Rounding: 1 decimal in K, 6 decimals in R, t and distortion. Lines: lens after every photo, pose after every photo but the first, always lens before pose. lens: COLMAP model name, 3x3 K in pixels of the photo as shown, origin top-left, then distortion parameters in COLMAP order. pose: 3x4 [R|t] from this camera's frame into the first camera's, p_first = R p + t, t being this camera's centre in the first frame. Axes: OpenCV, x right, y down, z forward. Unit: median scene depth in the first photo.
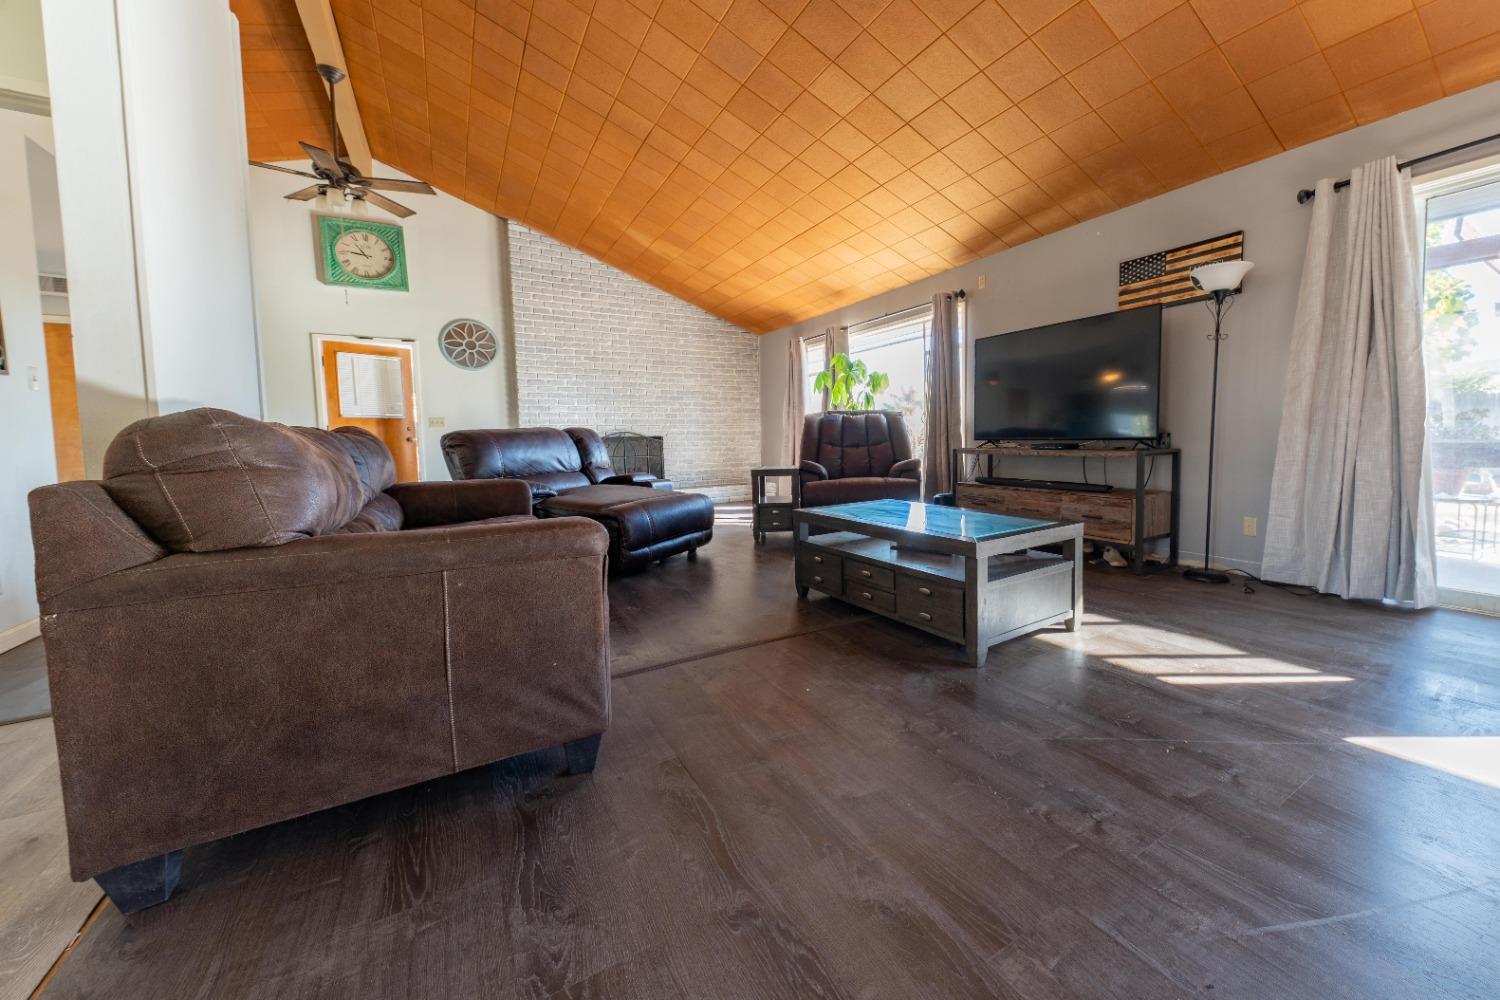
lens RADIAL K [[550.1, 0, 826.7], [0, 550.1, 468.3], [0, 0, 1]] dist [0.015910, -0.007297]
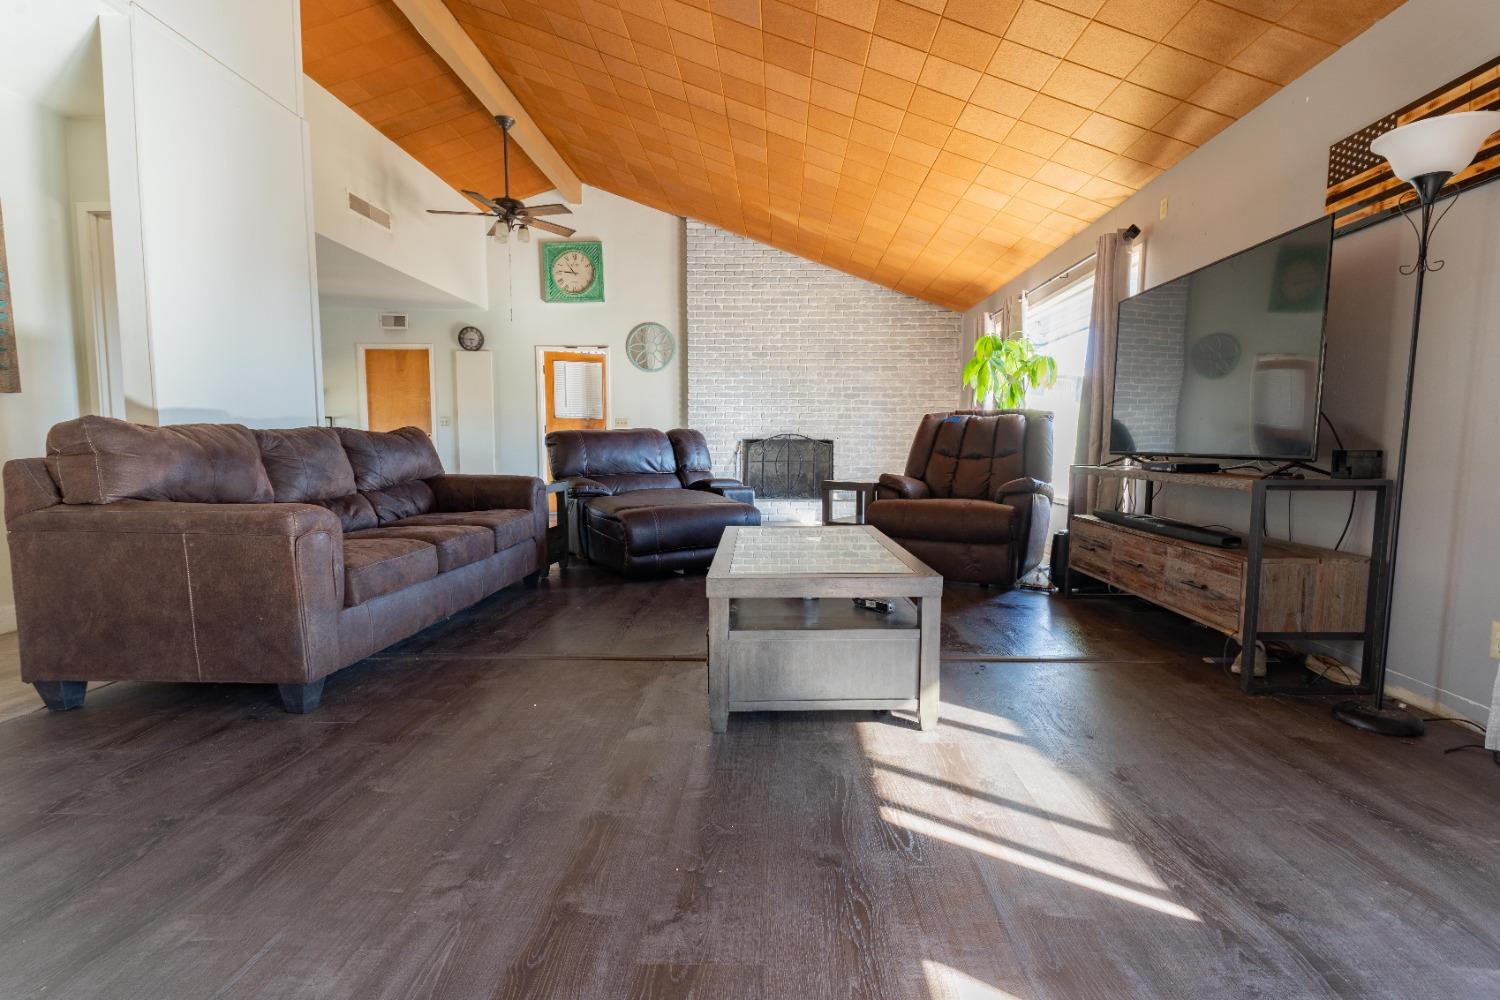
lens RADIAL K [[682.4, 0, 805.2], [0, 682.4, 499.3], [0, 0, 1]] dist [0.002441, 0.000205]
pose [[0.842277, 0.065415, -0.535061, 0.445346], [-0.050151, 0.997814, 0.043045, -0.014818], [0.536707, -0.009422, 0.843716, 0.114769]]
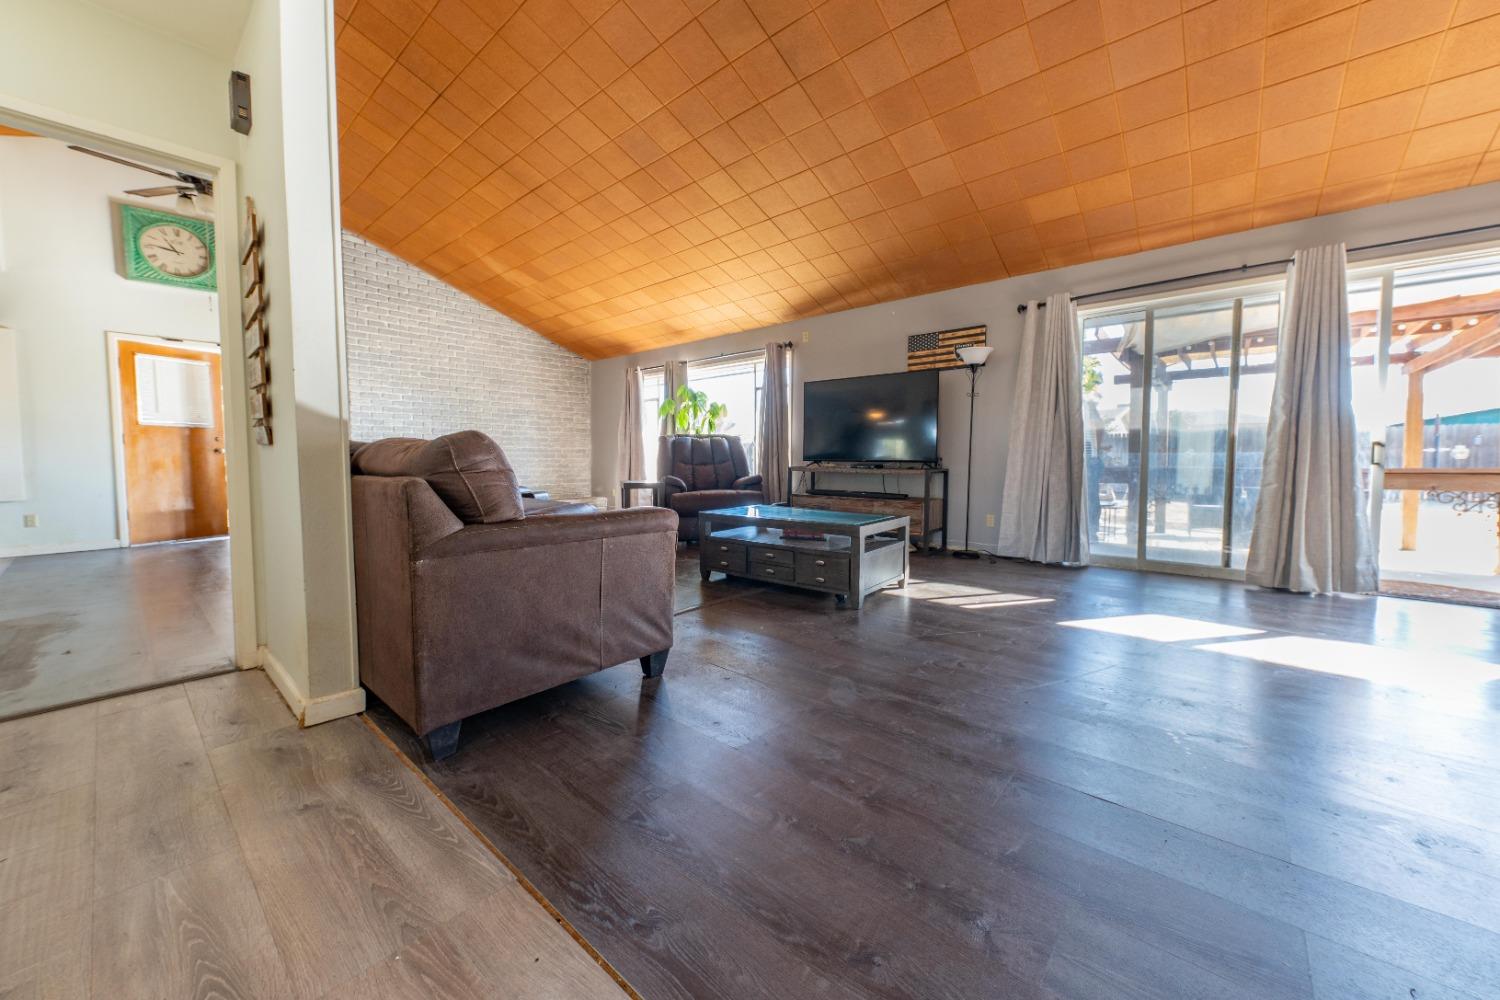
lens RADIAL K [[527.8, 0, 753.5], [0, 527.8, 481.4], [0, 0, 1]] dist [0.012086, -0.005480]
pose [[0.960196, 0.005124, 0.279280, -0.204932], [-0.001953, 0.999930, -0.011632, 0.012264], [-0.279320, 0.010624, 0.960139, -0.161403]]
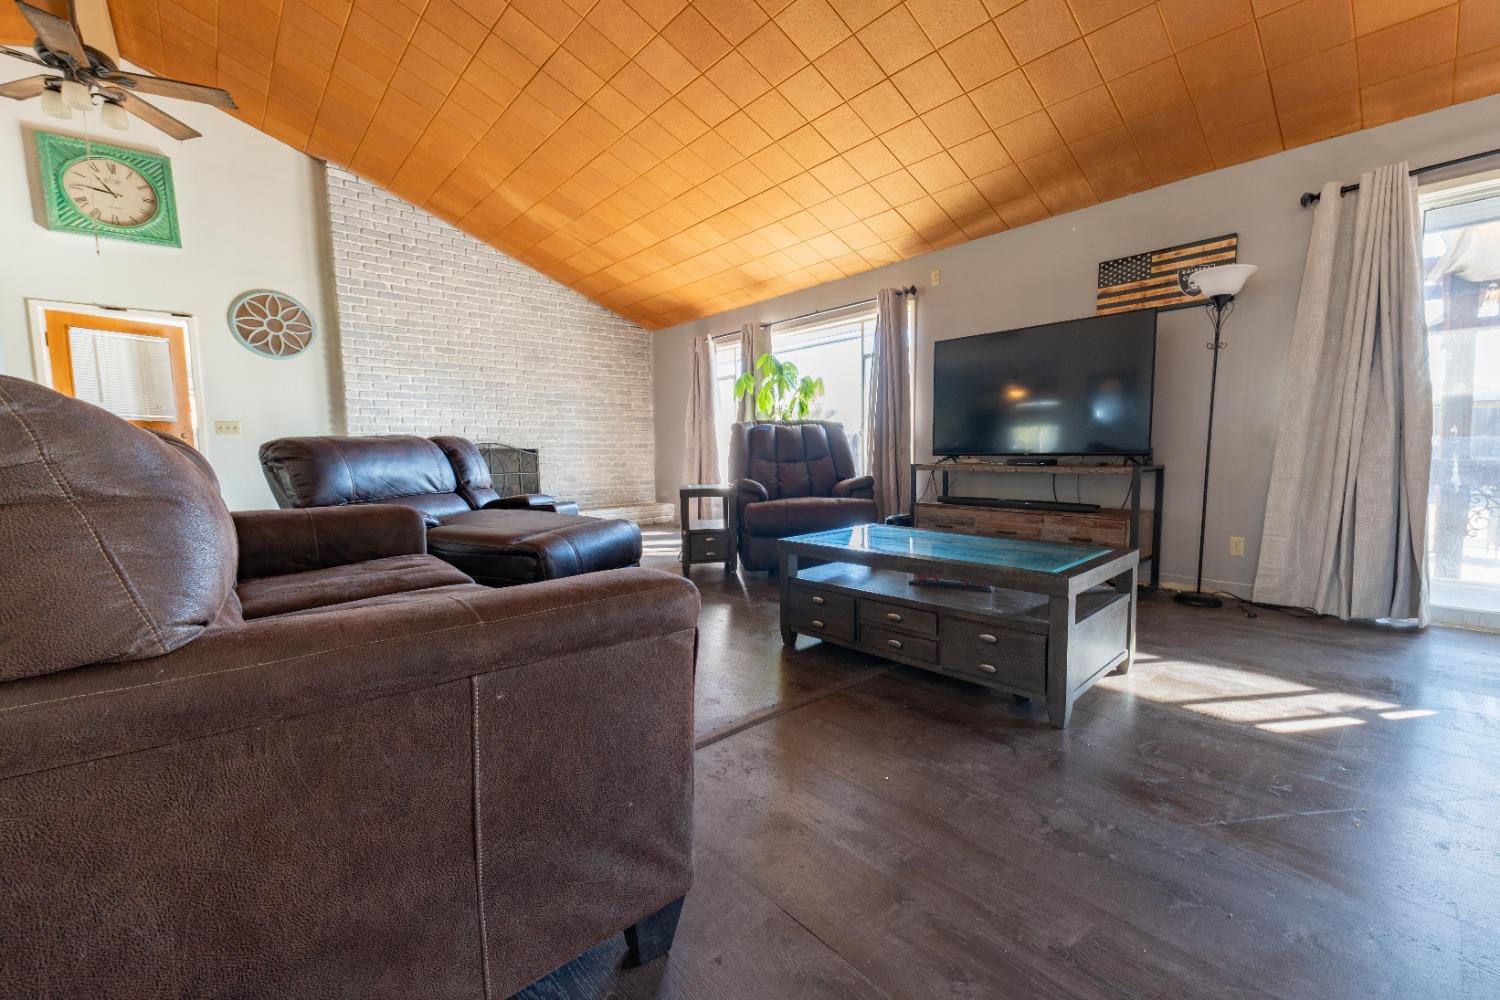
lens RADIAL K [[592.1, 0, 795.1], [0, 592.1, 501.5], [0, 0, 1]] dist [0.014633, -0.006767]
pose [[0.984068, -0.008275, 0.177598, -0.137459], [0.003574, 0.999635, 0.026772, -0.002611], [-0.177755, -0.025711, 0.983739, 0.099469]]
